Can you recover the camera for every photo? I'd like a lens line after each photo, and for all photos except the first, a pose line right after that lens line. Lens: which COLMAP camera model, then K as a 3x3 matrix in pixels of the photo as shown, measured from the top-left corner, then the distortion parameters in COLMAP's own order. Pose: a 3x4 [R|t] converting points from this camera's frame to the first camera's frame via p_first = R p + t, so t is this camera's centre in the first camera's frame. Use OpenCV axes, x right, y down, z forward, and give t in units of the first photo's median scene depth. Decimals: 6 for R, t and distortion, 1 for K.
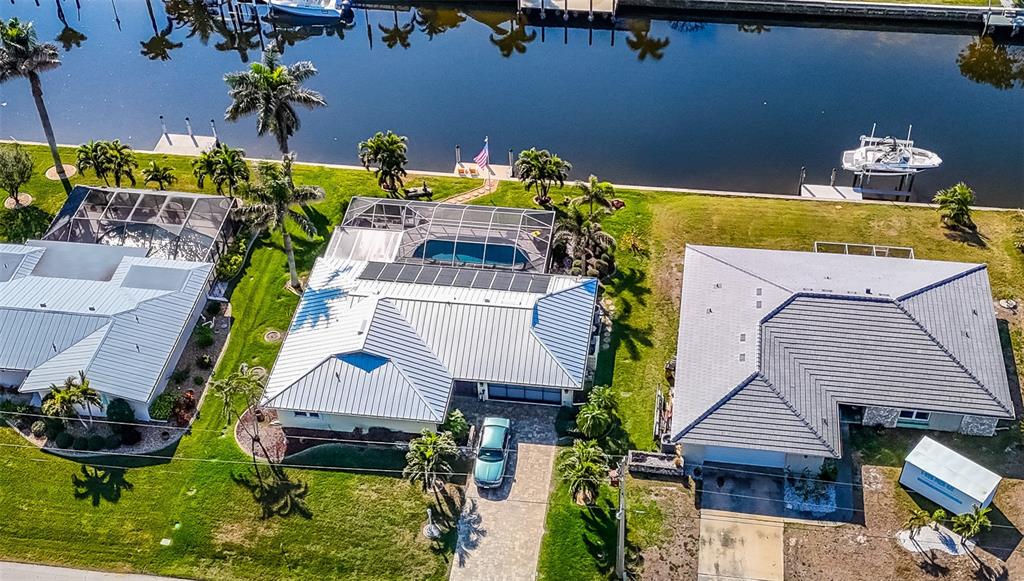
lens RADIAL K [[1217.9, 0, 539.6], [0, 1217.9, 374.4], [0, 0, 1]] dist [0.223093, -0.680453]
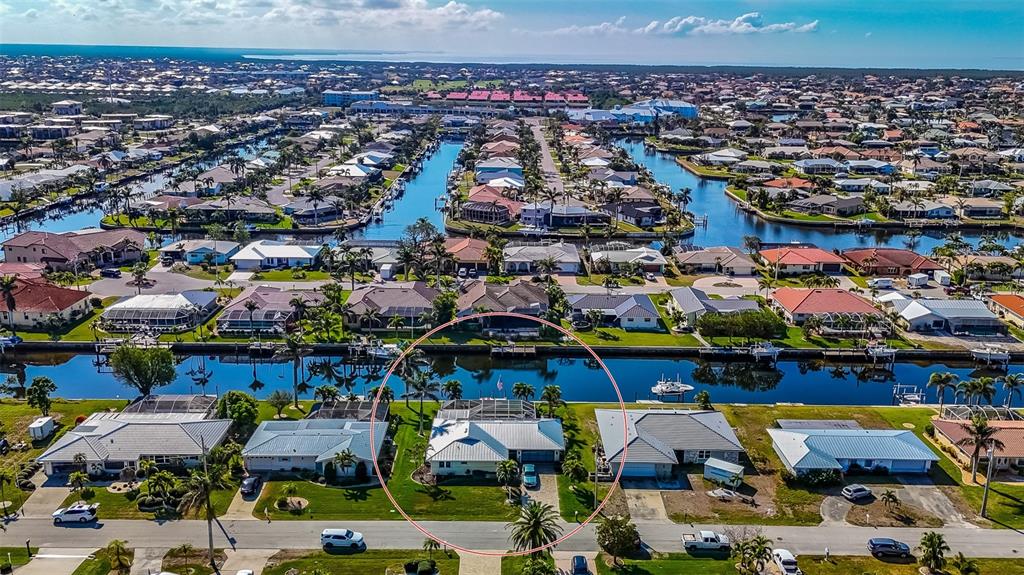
lens RADIAL K [[870.1, 0, 512.0], [0, 870.1, 287.5], [0, 0, 1]] dist [0.080191, -0.103105]
pose [[0.990413, -0.009973, 0.137780, -0.285294], [0.078980, 0.859176, -0.505548, 0.570492], [-0.113335, 0.511583, 0.851726, -0.541857]]
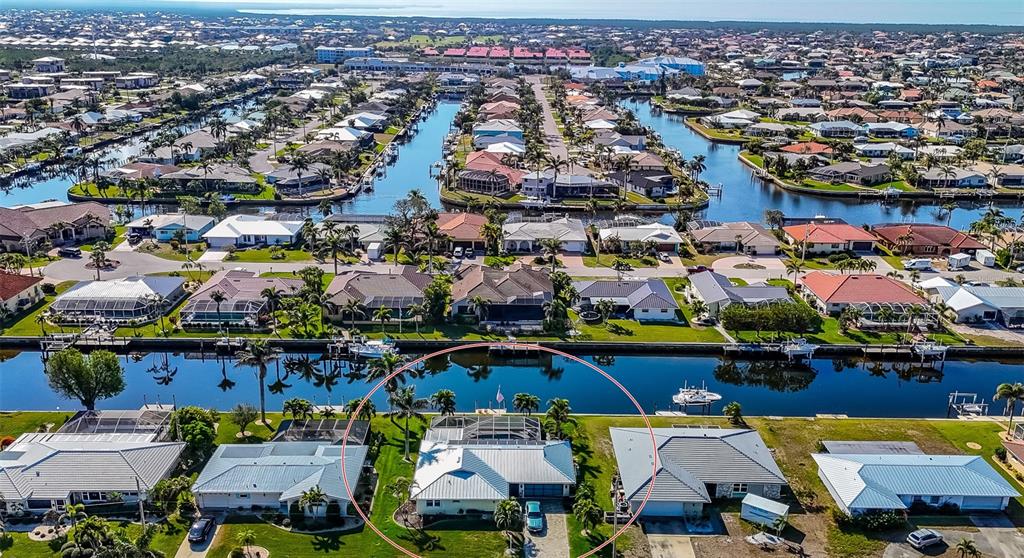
lens RADIAL K [[873.0, 0, 512.0], [0, 873.0, 279.0], [0, 0, 1]] dist [0.064005, -0.059176]
pose [[0.990335, -0.014503, 0.137937, -0.251271], [0.078657, 0.877850, -0.472432, 0.375817], [-0.114236, 0.478715, 0.870507, -0.354520]]
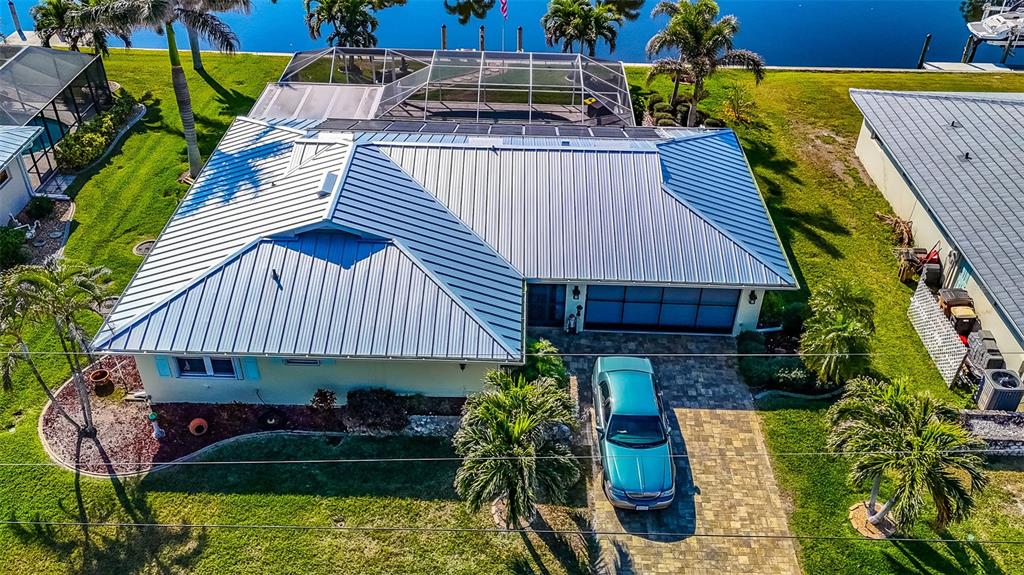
lens RADIAL K [[870.1, 0, 512.0], [0, 870.1, 287.5], [0, 0, 1]] dist [0.080191, -0.103105]
pose [[0.993275, -0.037247, 0.109621, -0.113552], [0.055266, 0.984536, -0.166235, 0.062972], [-0.101734, 0.171176, 0.979974, 0.672730]]
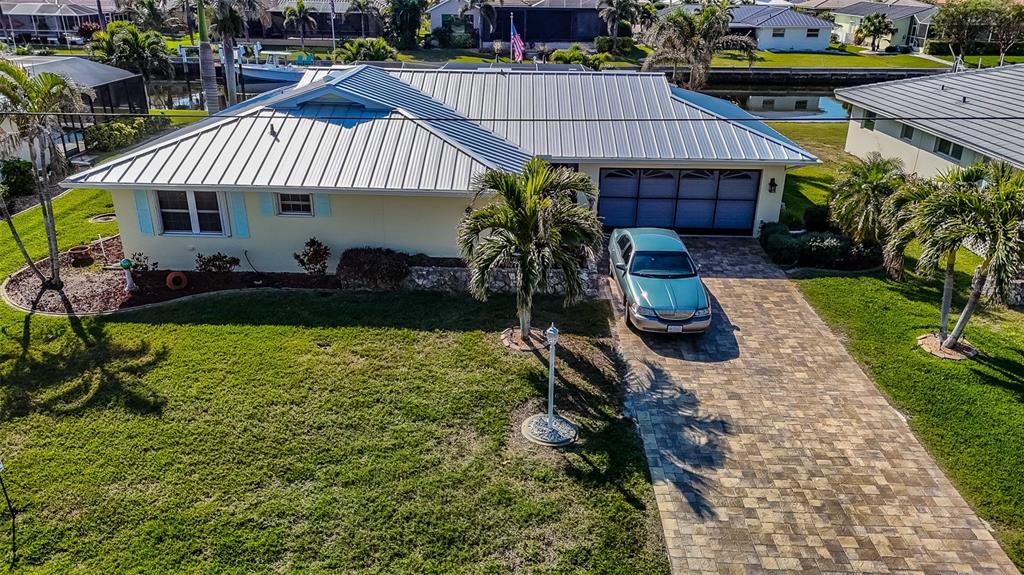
lens RADIAL K [[751.5, 0, 512.0], [0, 751.5, 287.5], [0, 0, 1]] dist [0.072779, -0.074723]
pose [[0.993903, -0.016192, 0.109065, -0.111284], [0.058300, 0.916749, -0.395187, 0.160130], [-0.093586, 0.399136, 0.912103, 0.767847]]
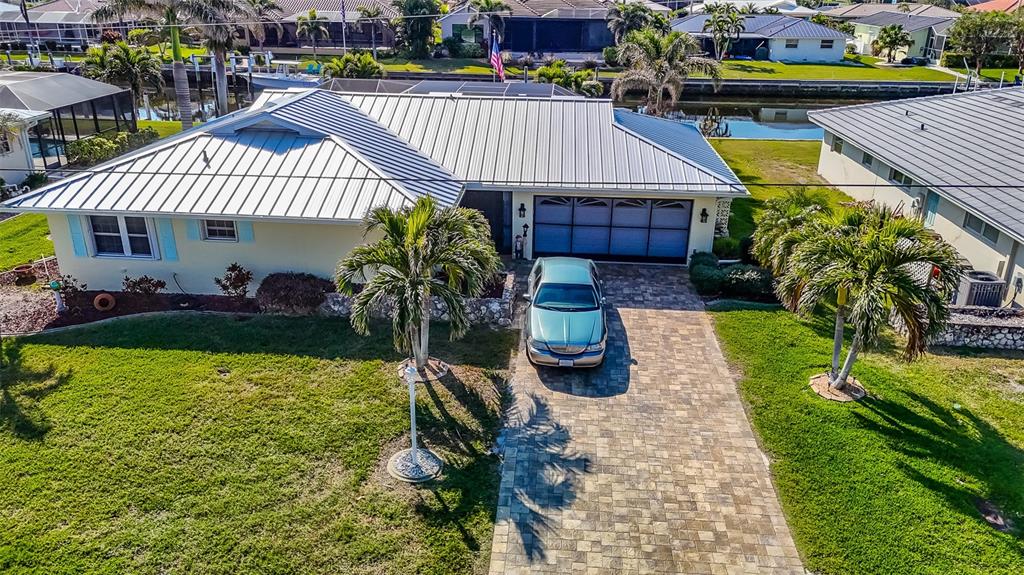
lens RADIAL K [[751.5, 0, 512.0], [0, 751.5, 287.5], [0, 0, 1]] dist [0.072779, -0.074723]
pose [[0.997871, 0.003440, 0.065125, -0.071920], [0.022900, 0.916536, -0.399297, 0.155313], [-0.061063, 0.399938, 0.914506, 0.756952]]
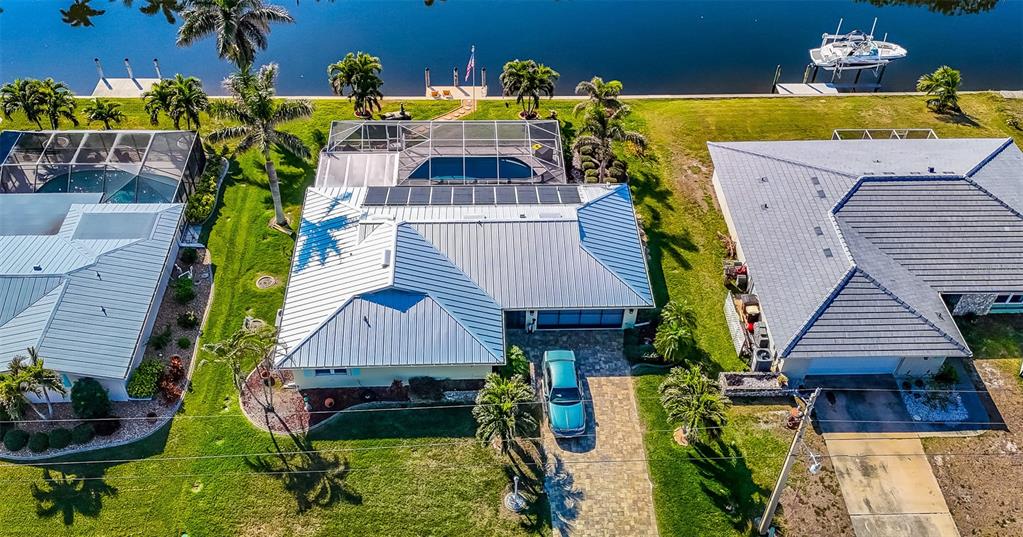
lens RADIAL K [[868.3, 0, 512.0], [0, 868.3, 286.7], [0, 0, 1]] dist [0.111818, -0.167026]
pose [[0.984144, -0.096246, 0.148988, -0.152808], [0.098256, 0.995142, -0.006175, -0.007989], [-0.147670, 0.020716, 0.988820, 0.408936]]
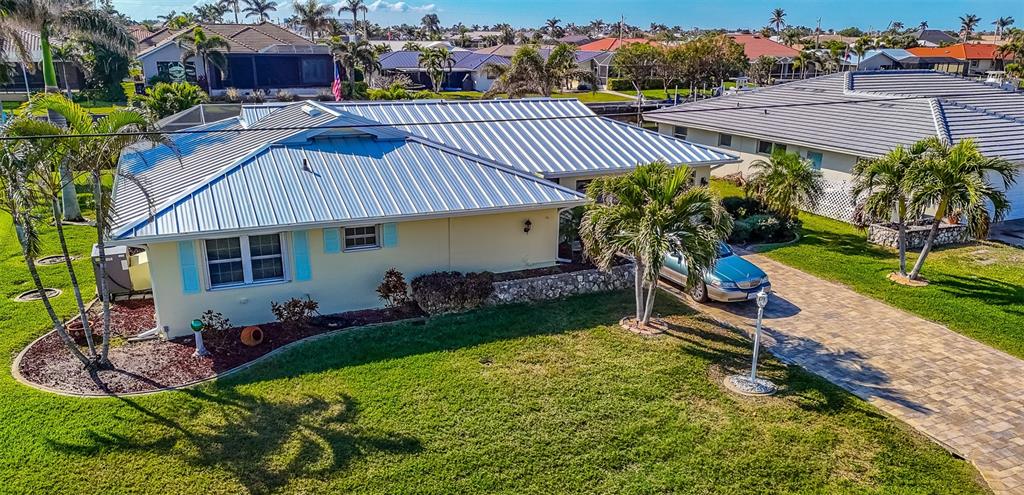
lens RADIAL K [[755.2, 0, 513.2], [0, 755.2, 284.4], [0, 0, 1]] dist [0.061217, -0.054728]
pose [[0.846832, -0.144381, 0.511889, -0.240261], [0.365052, 0.857731, -0.361988, 0.148738], [-0.386799, 0.493409, 0.779060, 0.794153]]
